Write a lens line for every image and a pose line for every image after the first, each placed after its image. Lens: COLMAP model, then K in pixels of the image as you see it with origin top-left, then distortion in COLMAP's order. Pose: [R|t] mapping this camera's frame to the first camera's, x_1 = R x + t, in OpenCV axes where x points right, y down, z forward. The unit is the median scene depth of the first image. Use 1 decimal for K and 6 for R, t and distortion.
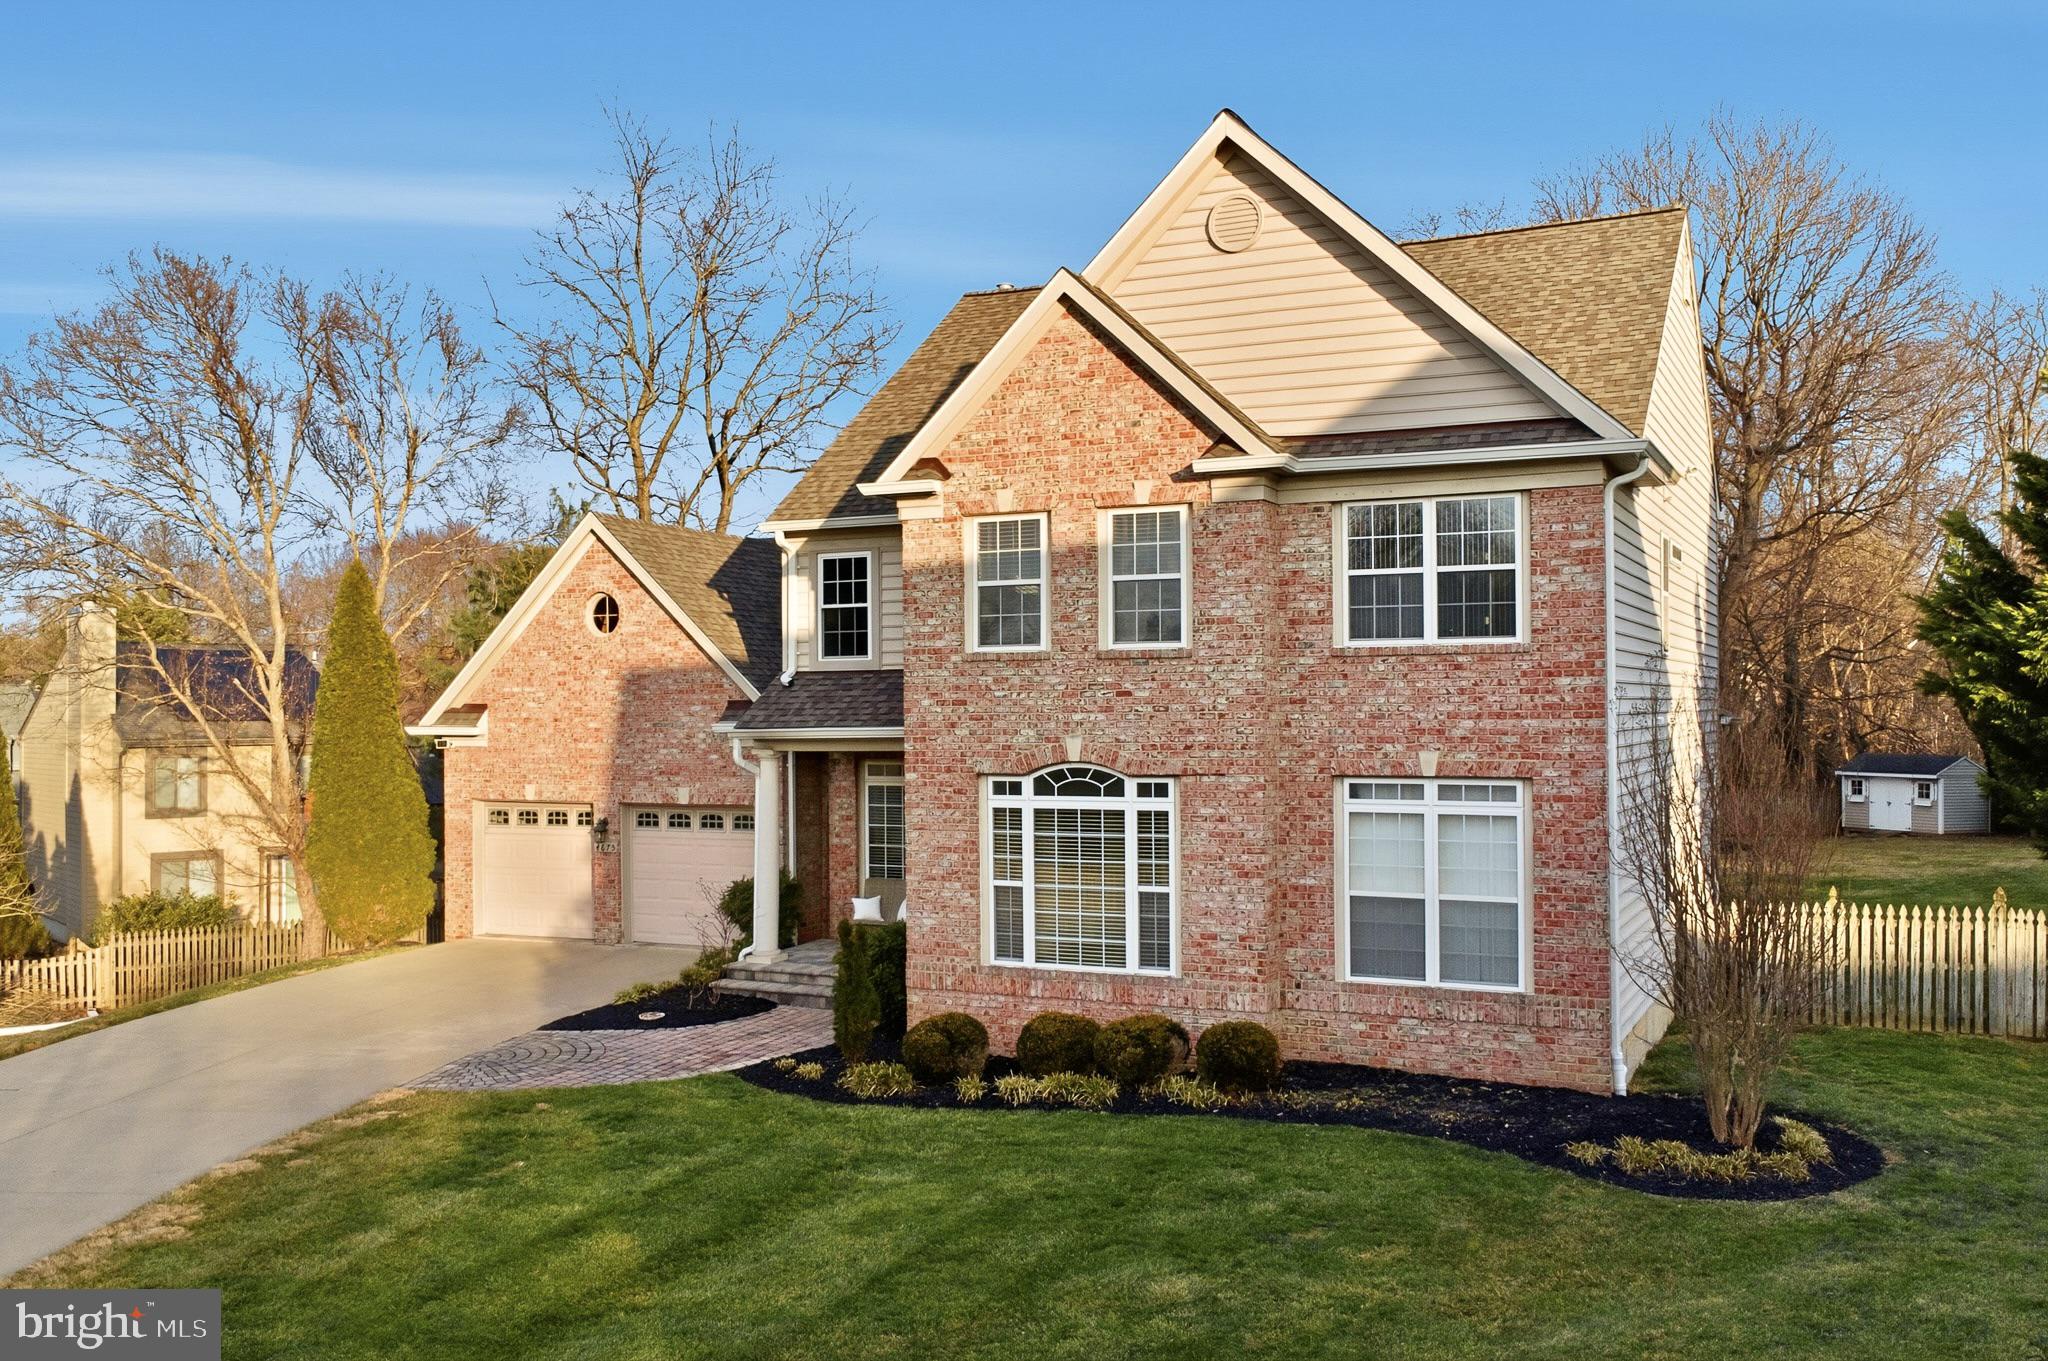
lens RADIAL K [[1755.0, 0, 1024.0], [0, 1755.0, 680.5], [0, 0, 1]] dist [-0.000145, 0.047157]
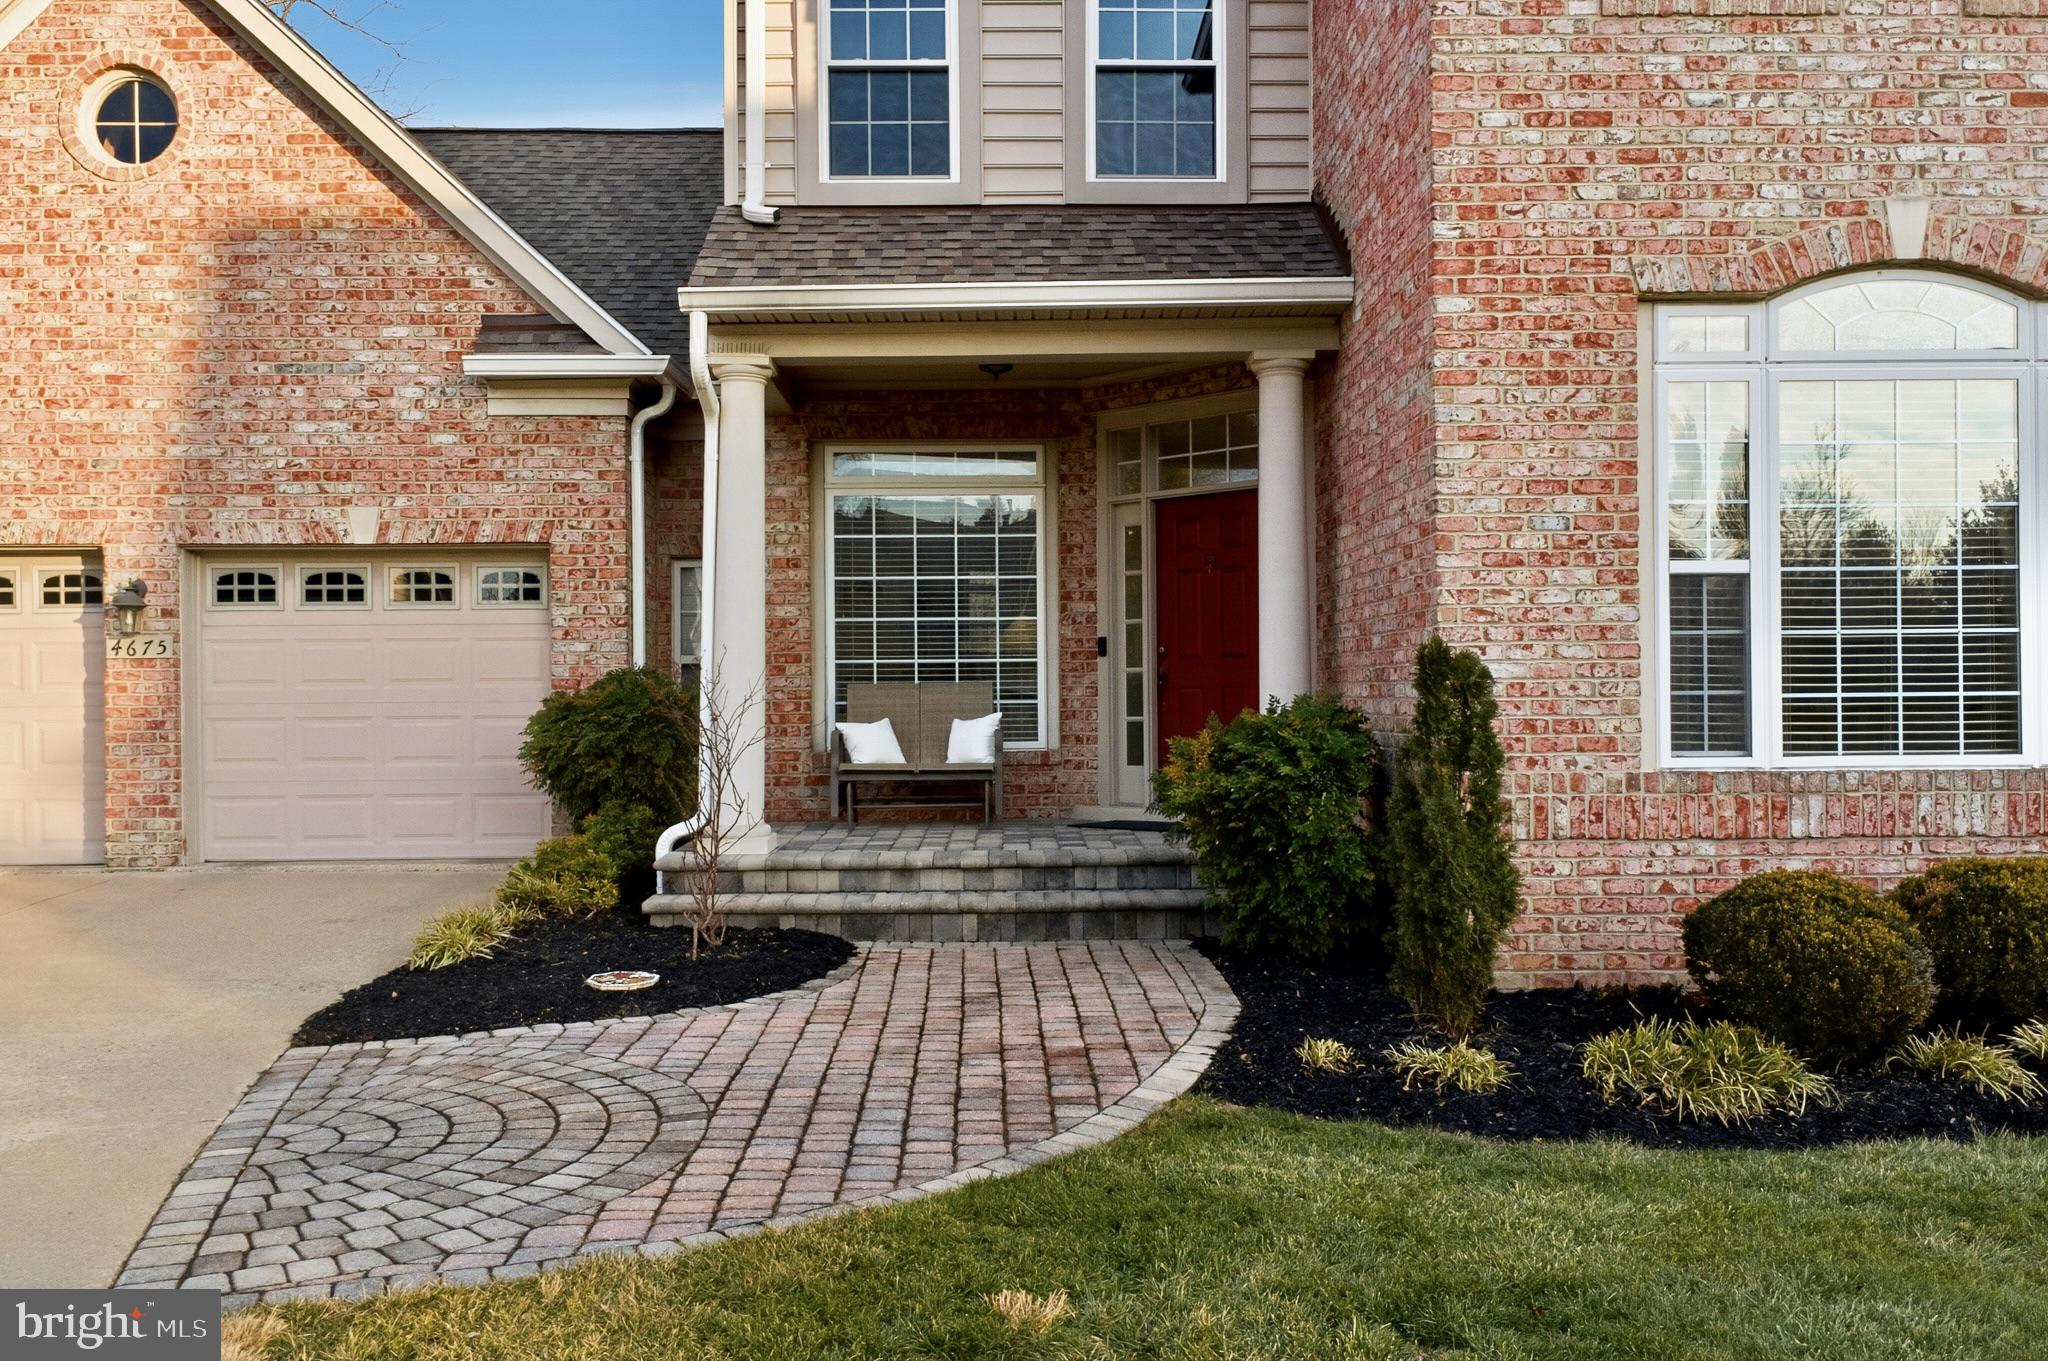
lens RADIAL K [[1753.2, 0, 1024.0], [0, 1753.2, 680.5], [0, 0, 1]] dist [0.046757, -0.061626]
pose [[0.890148, 0.005705, 0.455636, -0.343170], [-0.005020, 0.999984, -0.002713, 0.146105], [-0.455644, 0.000127, 0.890162, 0.718736]]
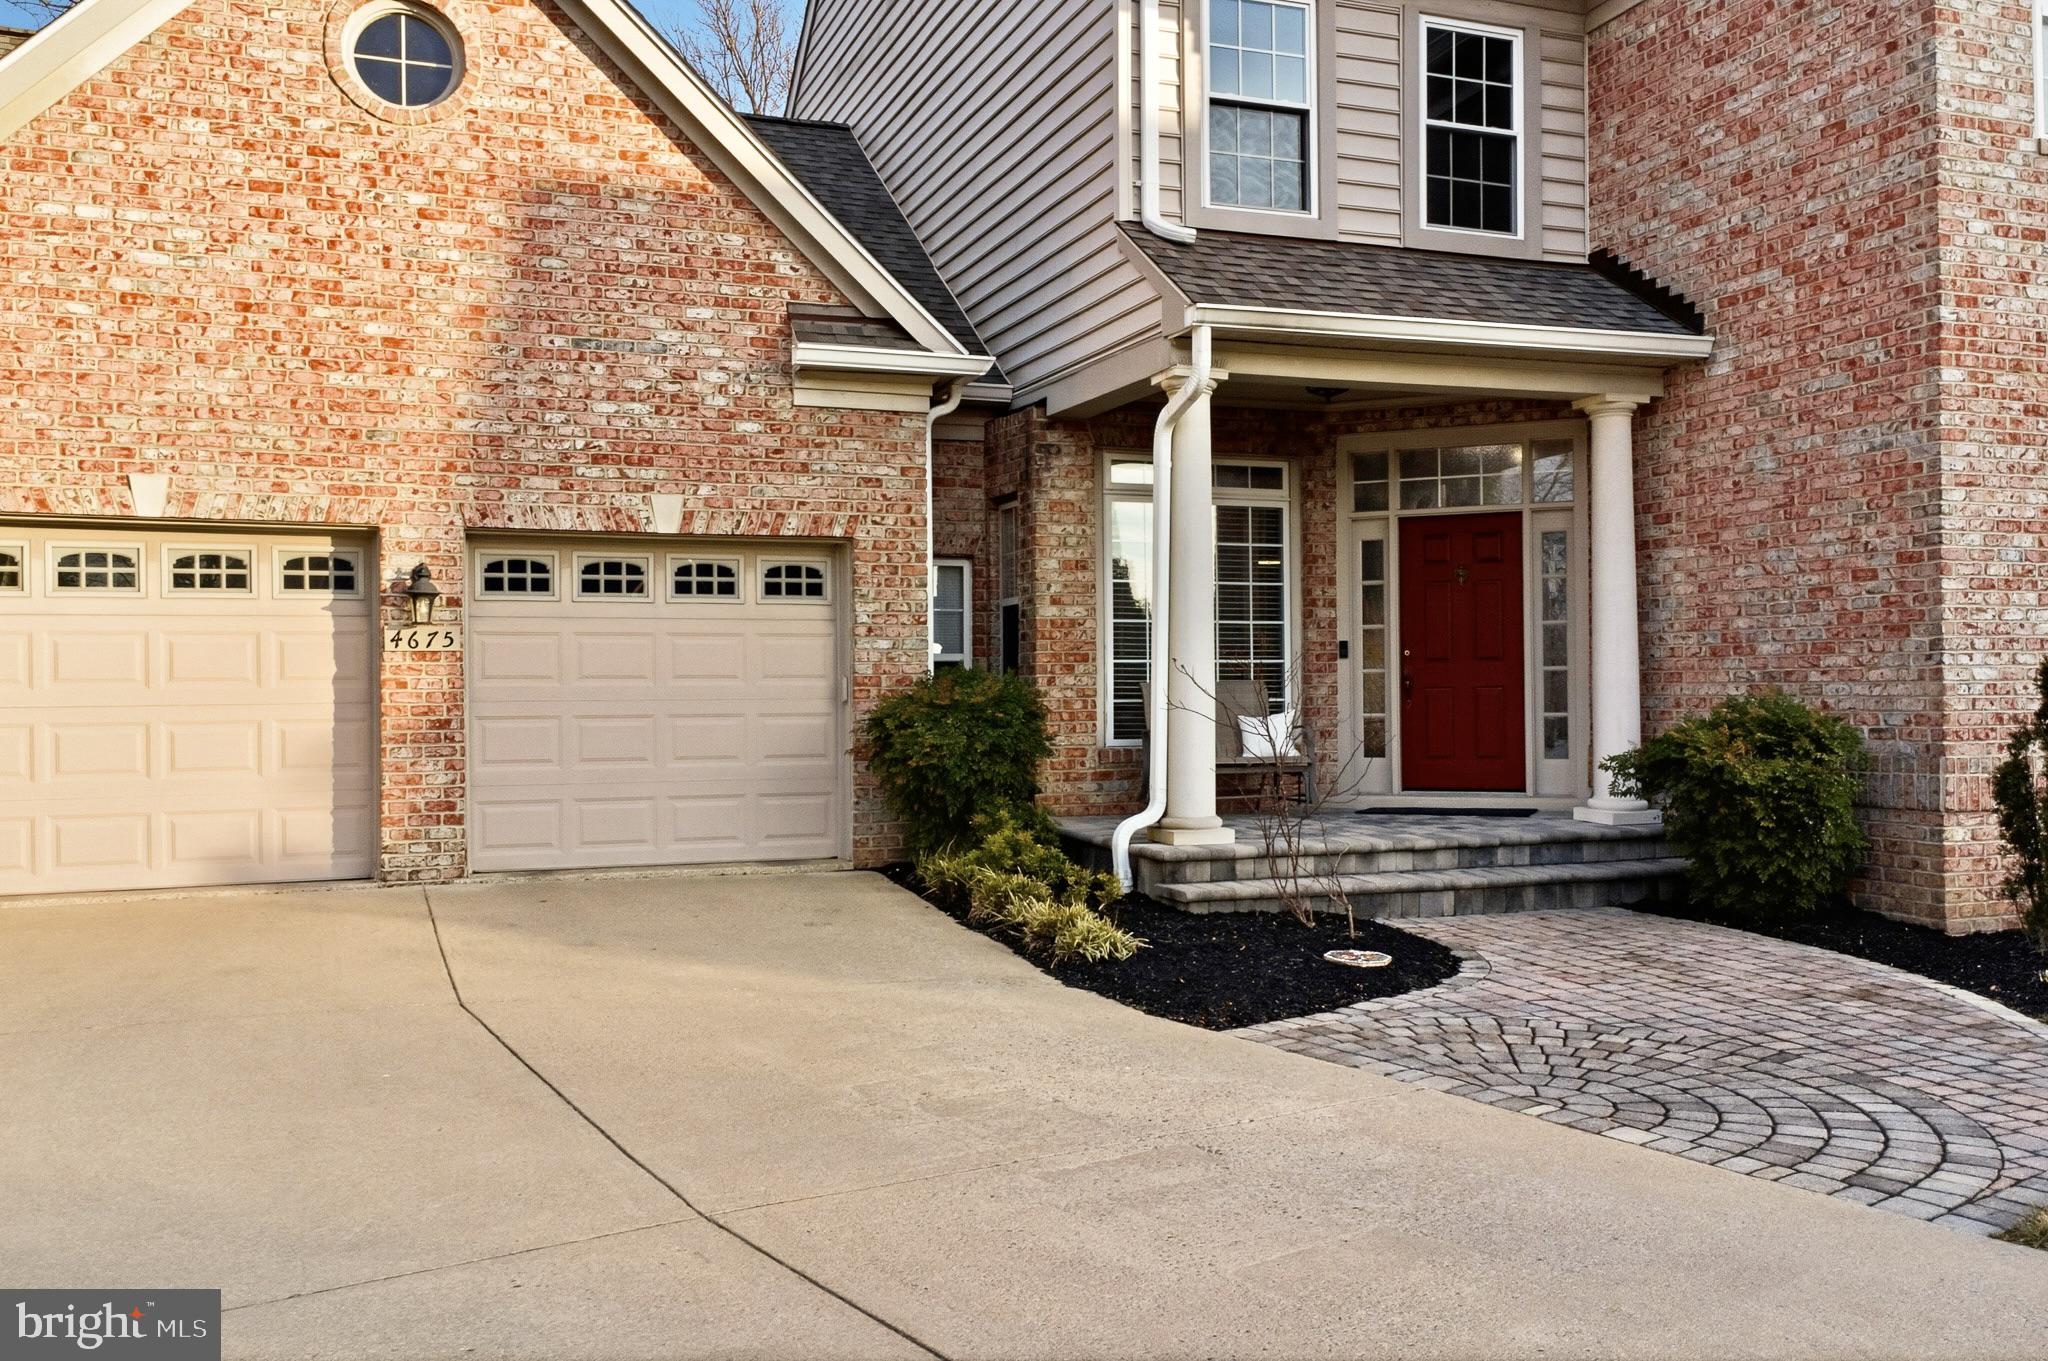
lens RADIAL K [[1753.9, 0, 1024.0], [0, 1753.9, 680.5], [0, 0, 1]] dist [0.017068, -0.001047]
pose [[0.681202, 0.010078, 0.732026, -0.617605], [-0.008088, 0.999948, -0.006240, 0.149573], [-0.732051, -0.001670, 0.681248, 0.889574]]
